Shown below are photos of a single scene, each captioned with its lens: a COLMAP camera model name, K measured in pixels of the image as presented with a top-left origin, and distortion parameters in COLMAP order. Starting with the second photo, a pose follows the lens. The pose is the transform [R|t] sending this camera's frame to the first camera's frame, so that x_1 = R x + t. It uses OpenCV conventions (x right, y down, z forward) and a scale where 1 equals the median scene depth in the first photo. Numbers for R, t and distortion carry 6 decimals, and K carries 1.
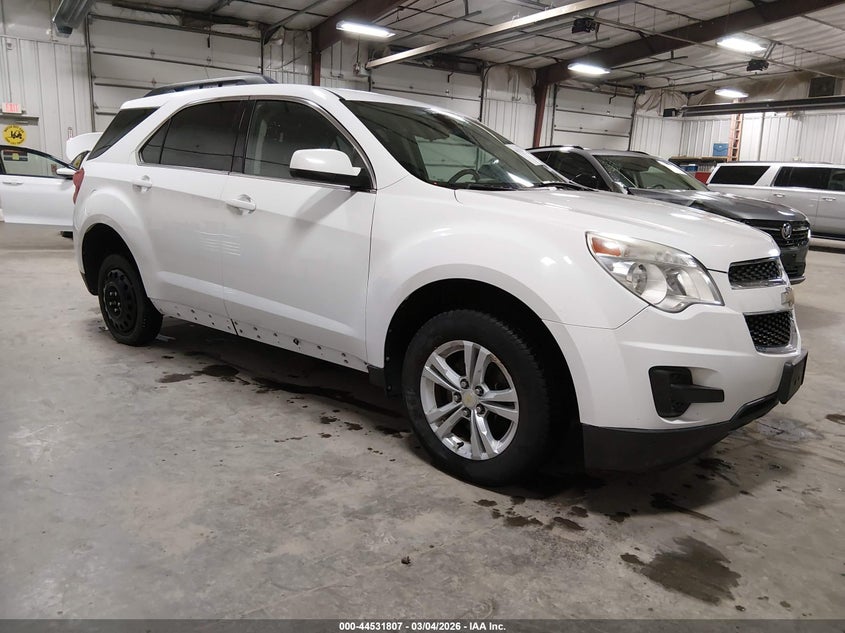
lens RADIAL K [[636.1, 0, 422.5], [0, 636.1, 316.5], [0, 0, 1]] dist [0.140435, -0.204839]
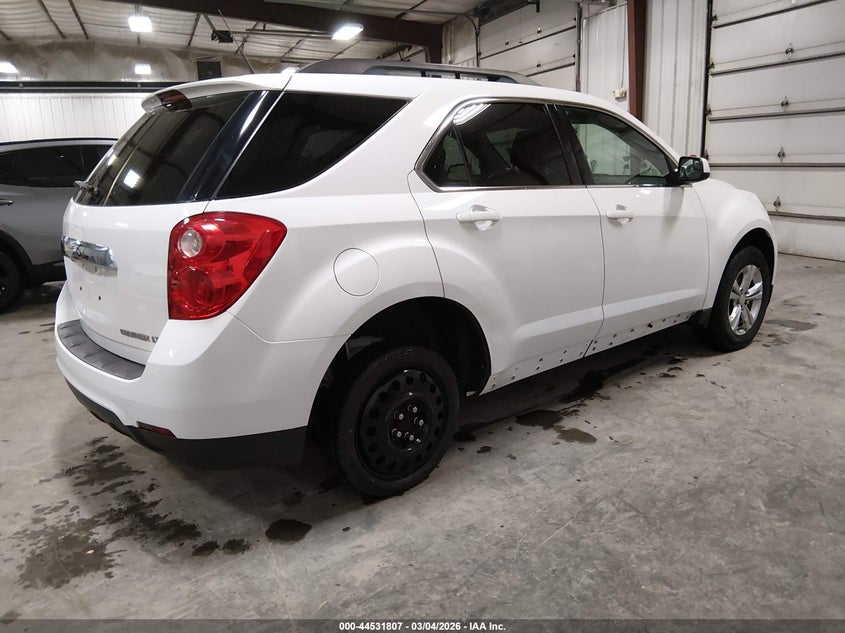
lens RADIAL K [[636.1, 0, 422.5], [0, 636.1, 316.5], [0, 0, 1]] dist [0.140435, -0.204839]
pose [[0.147539, -0.261216, 0.953938, -1.326646], [0.230881, 0.946943, 0.223592, -0.321101], [-0.961731, 0.187257, 0.200021, 1.138592]]
